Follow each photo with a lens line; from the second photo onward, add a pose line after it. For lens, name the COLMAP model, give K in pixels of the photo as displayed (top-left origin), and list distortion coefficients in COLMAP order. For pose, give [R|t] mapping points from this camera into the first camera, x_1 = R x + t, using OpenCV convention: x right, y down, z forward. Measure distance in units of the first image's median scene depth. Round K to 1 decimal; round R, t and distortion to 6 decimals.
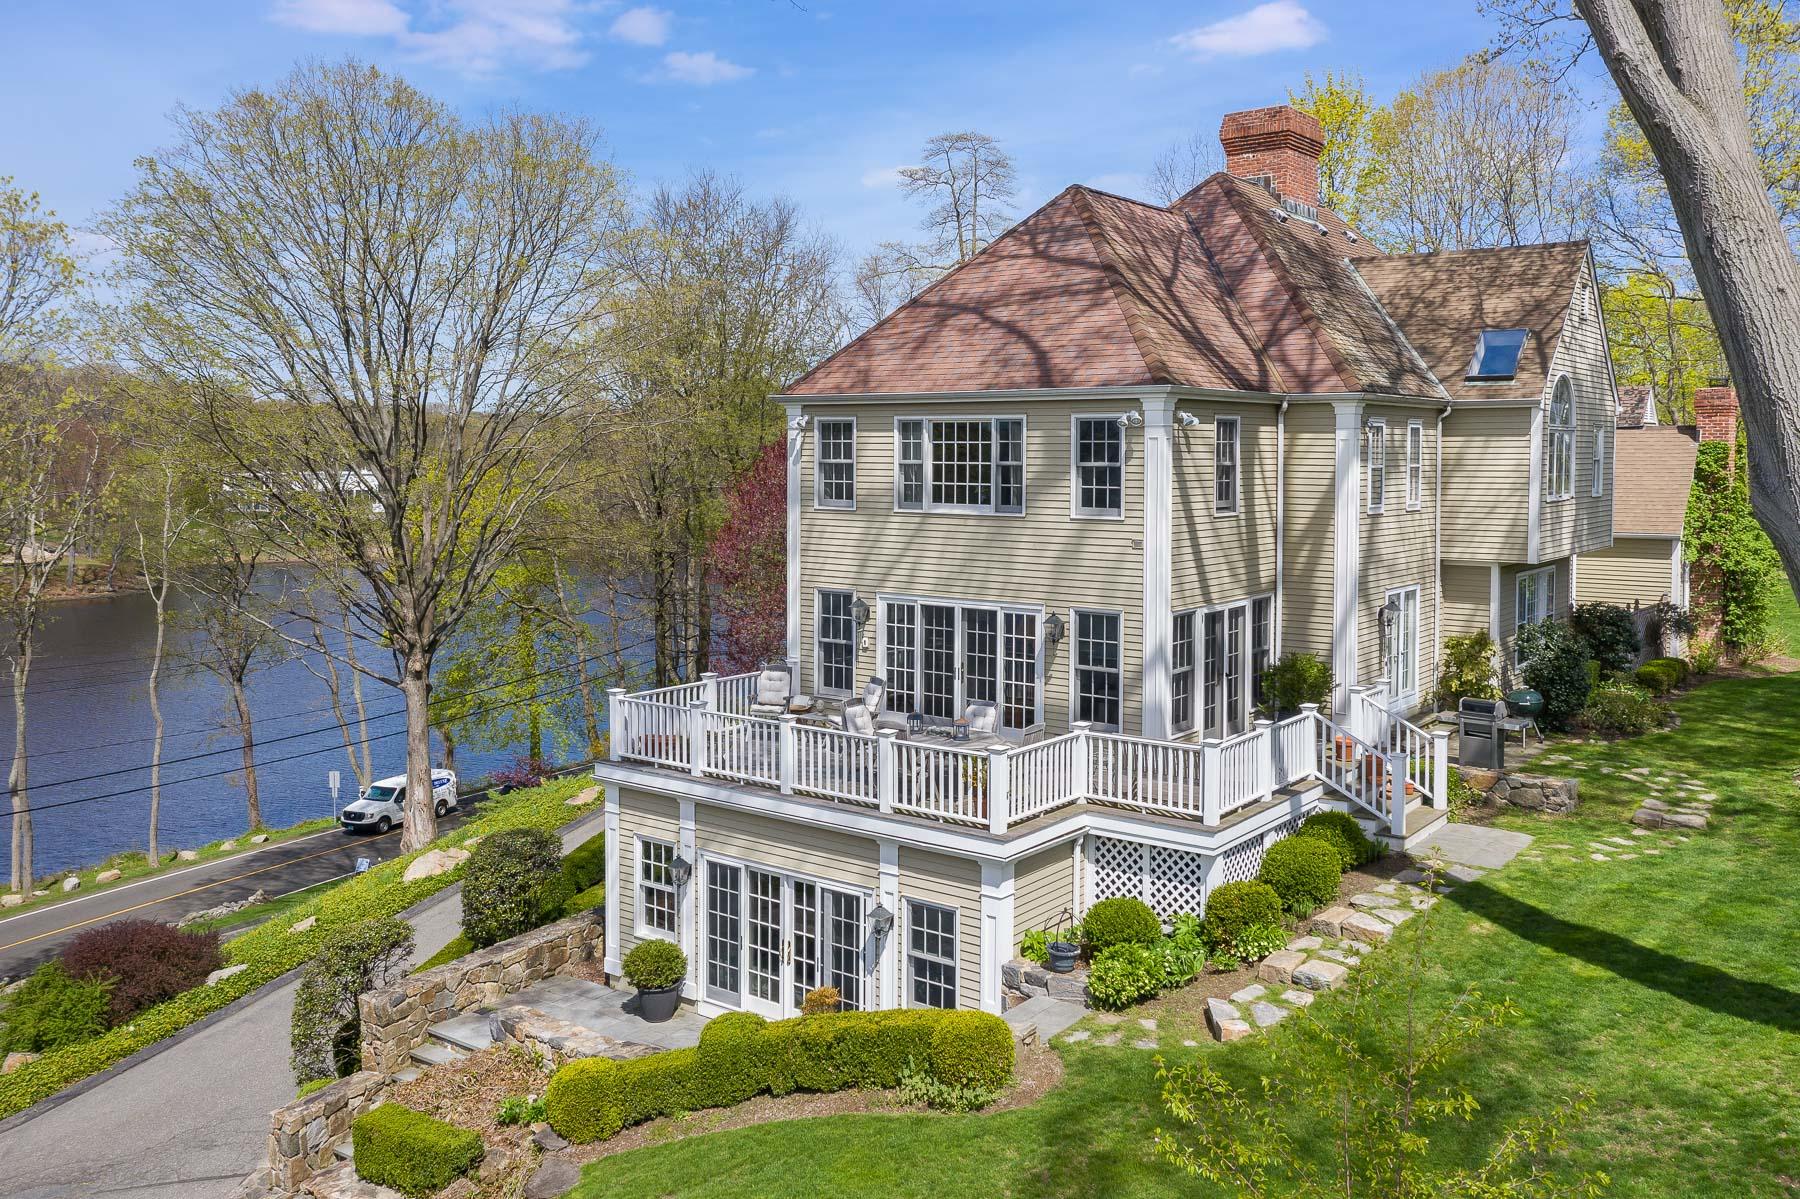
lens RADIAL K [[1467.7, 0, 907.5], [0, 1467.7, 526.0], [0, 0, 1]] dist [0.008762, -0.003319]
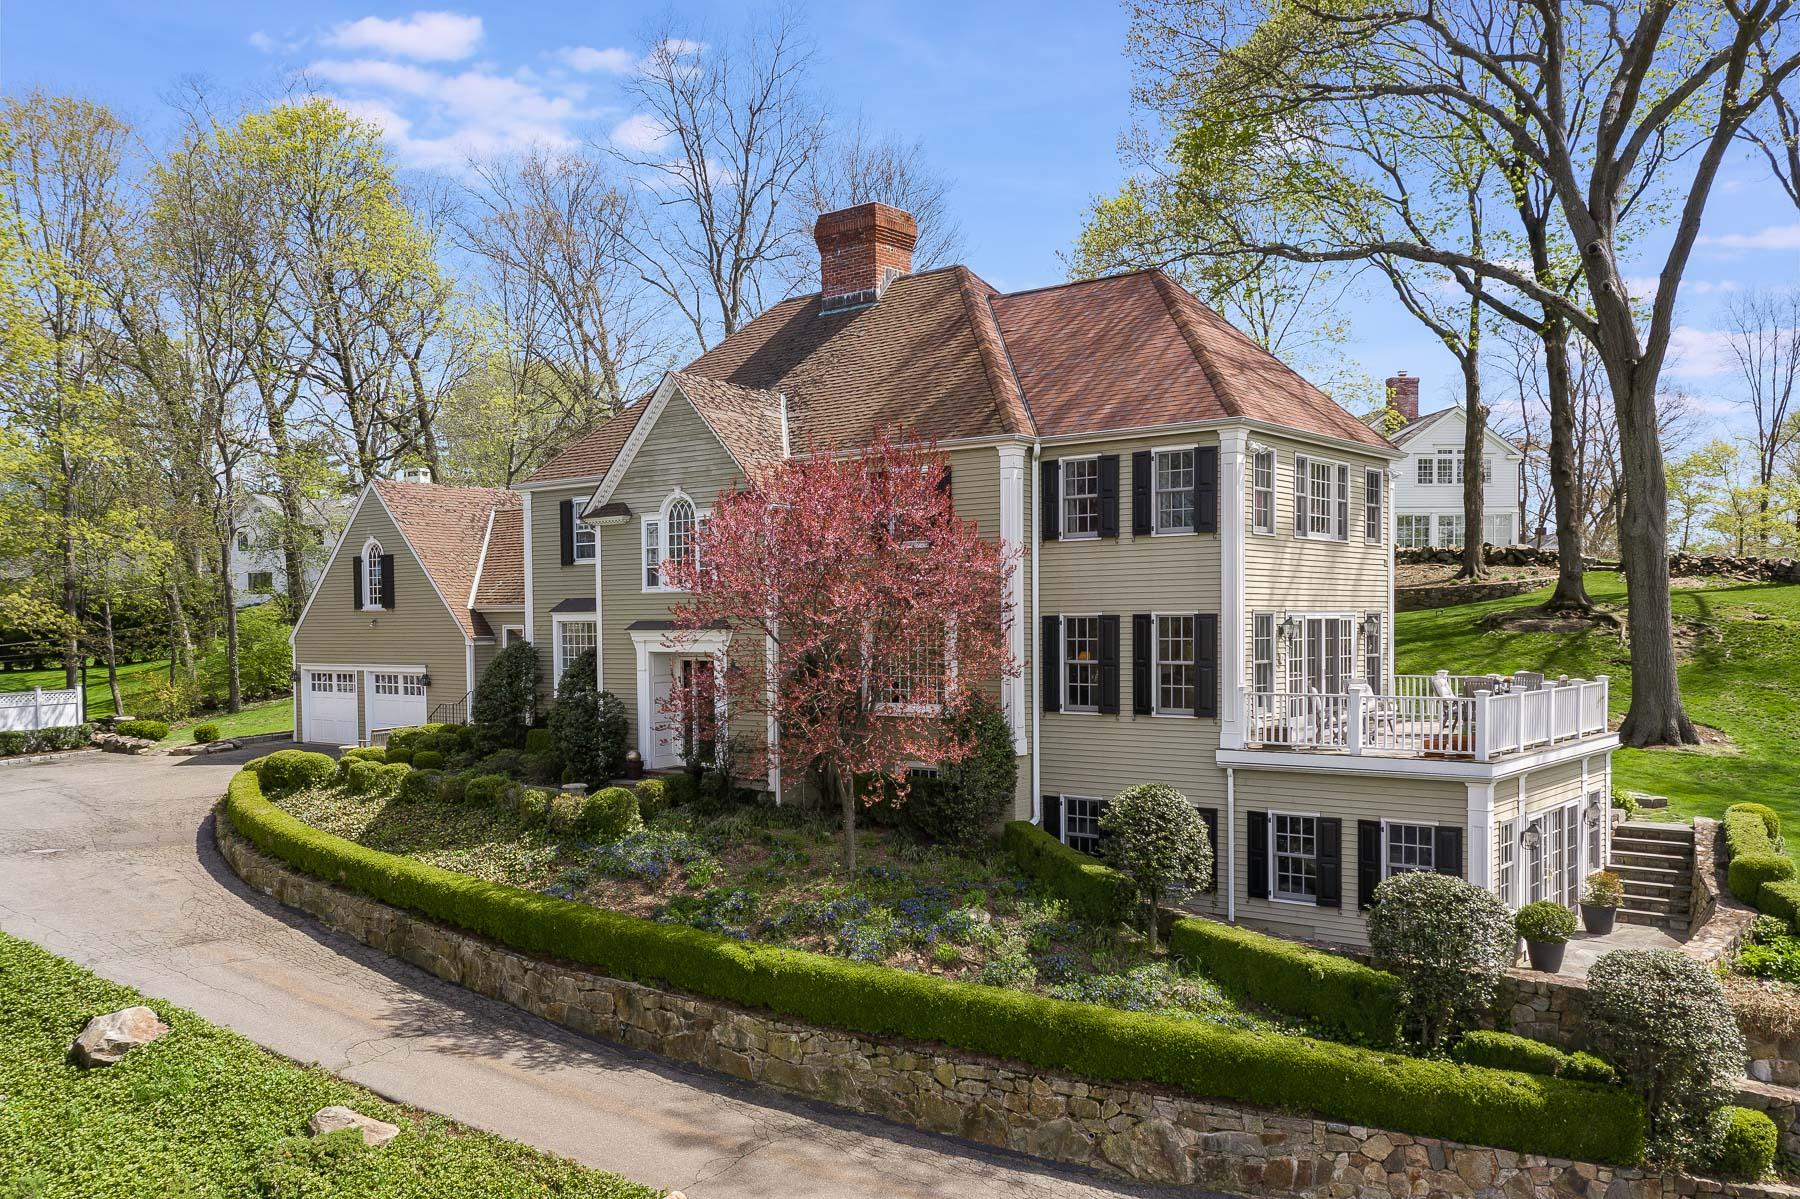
lens RADIAL K [[1486.8, 0, 903.2], [0, 1486.8, 630.3], [0, 0, 1]] dist [0.045254, -0.000430]
pose [[0.034723, -0.003275, 0.999392, -1.267338], [0.064679, 0.997906, 0.001022, 0.044384], [-0.997302, 0.064605, 0.034862, 1.378564]]
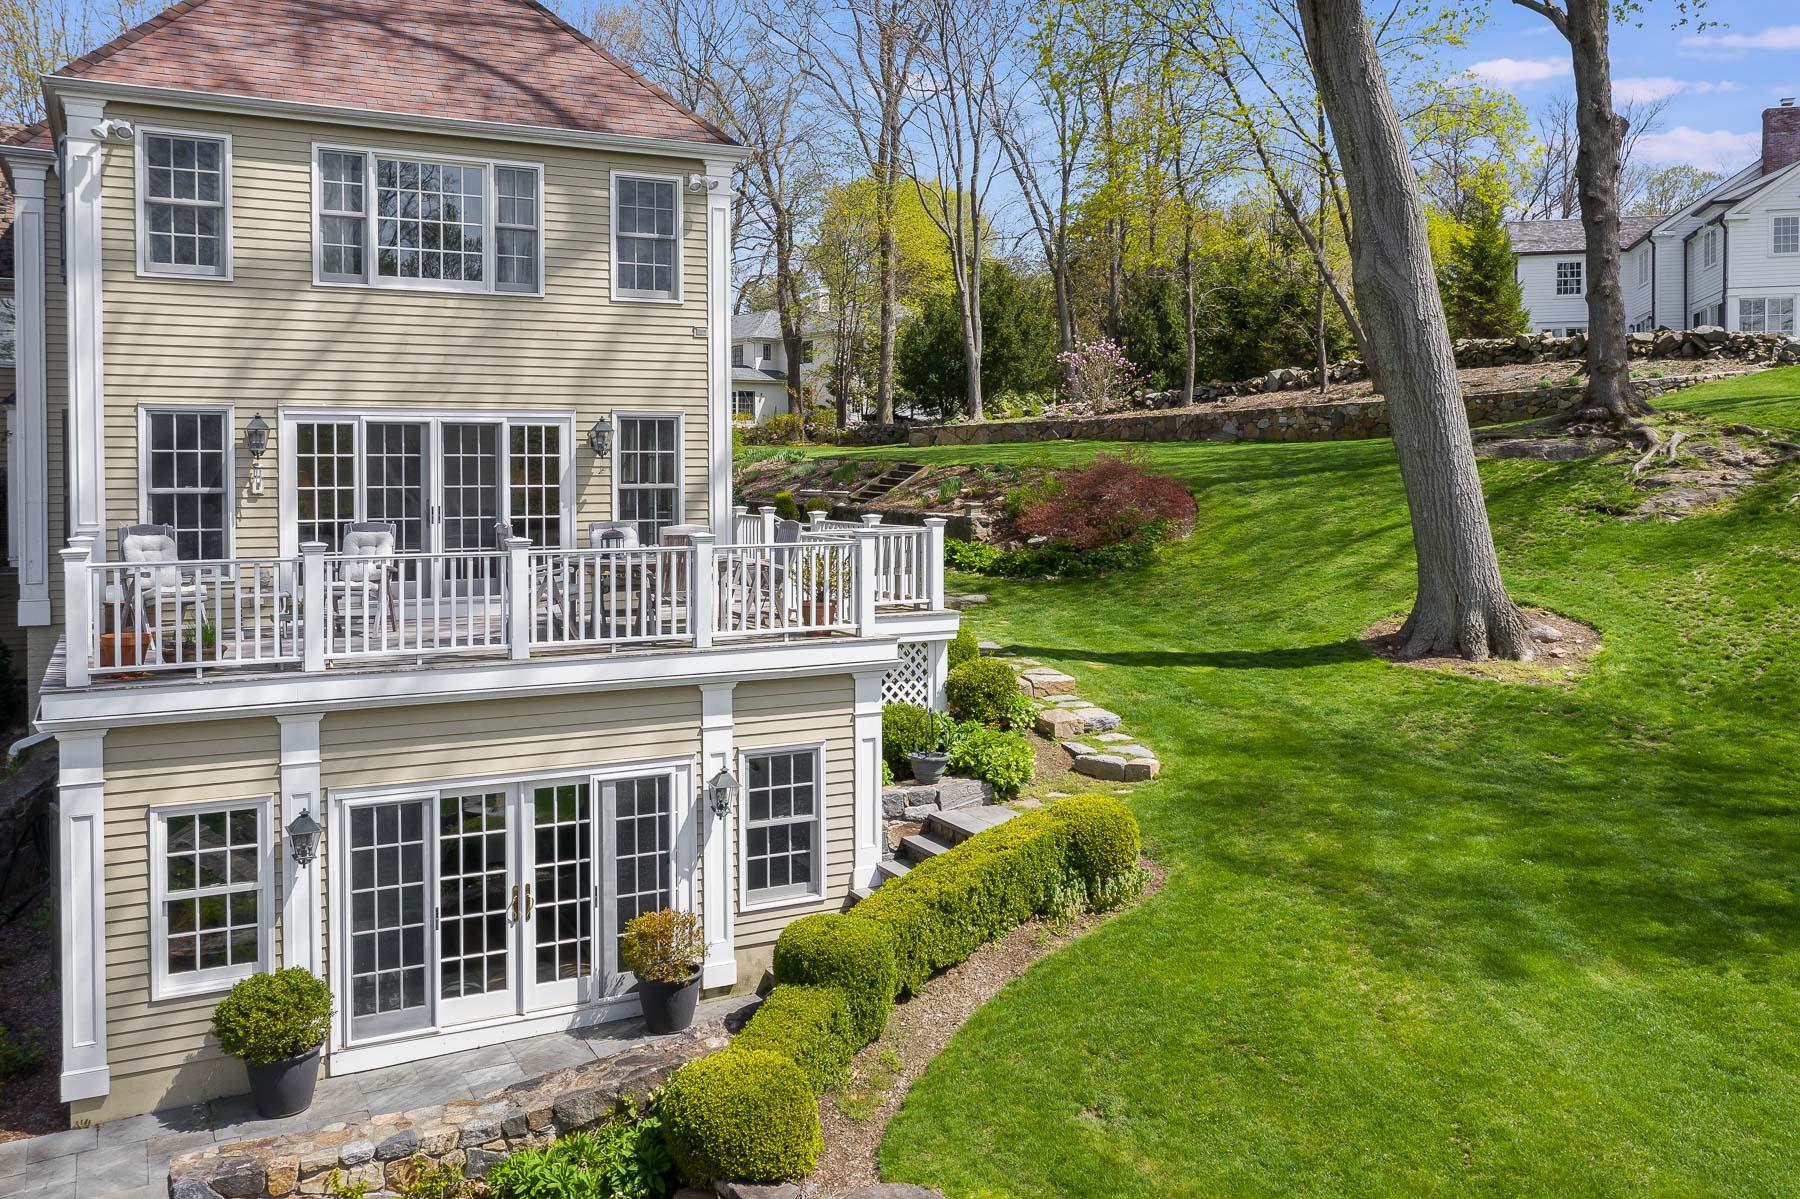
lens RADIAL K [[1484.6, 0, 902.1], [0, 1484.6, 485.8], [0, 0, 1]] dist [0.005342, 0.000594]
pose [[0.431053, -0.016904, 0.902168, -0.552460], [0.052038, 0.998626, -0.006152, 0.108890], [-0.900825, 0.049599, 0.431341, 0.511996]]
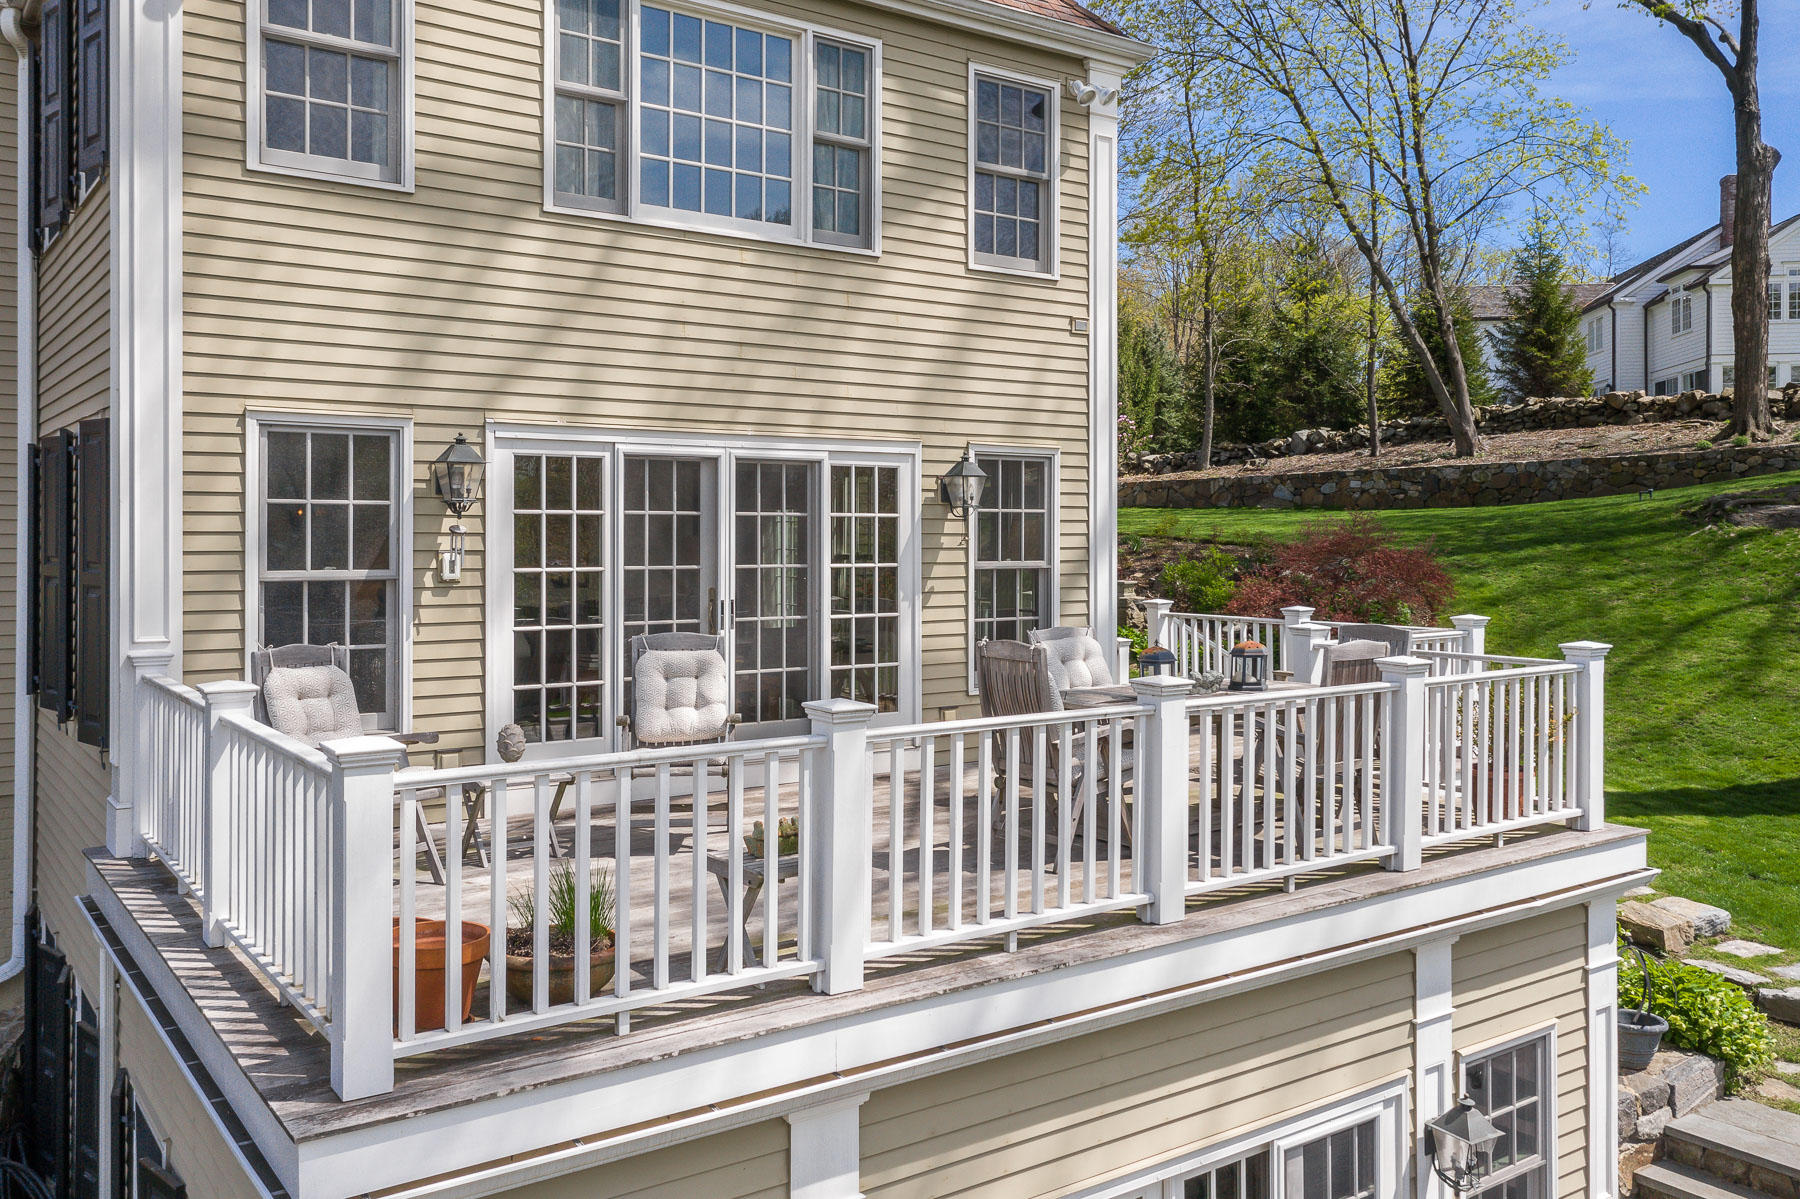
lens RADIAL K [[1467.7, 0, 907.5], [0, 1467.7, 526.0], [0, 0, 1]] dist [0.008762, -0.003319]
pose [[0.299797, 0.002311, 0.954000, -0.373482], [0.050402, 0.998562, -0.018258, 0.090668], [-0.952671, 0.053557, 0.299250, 0.873470]]
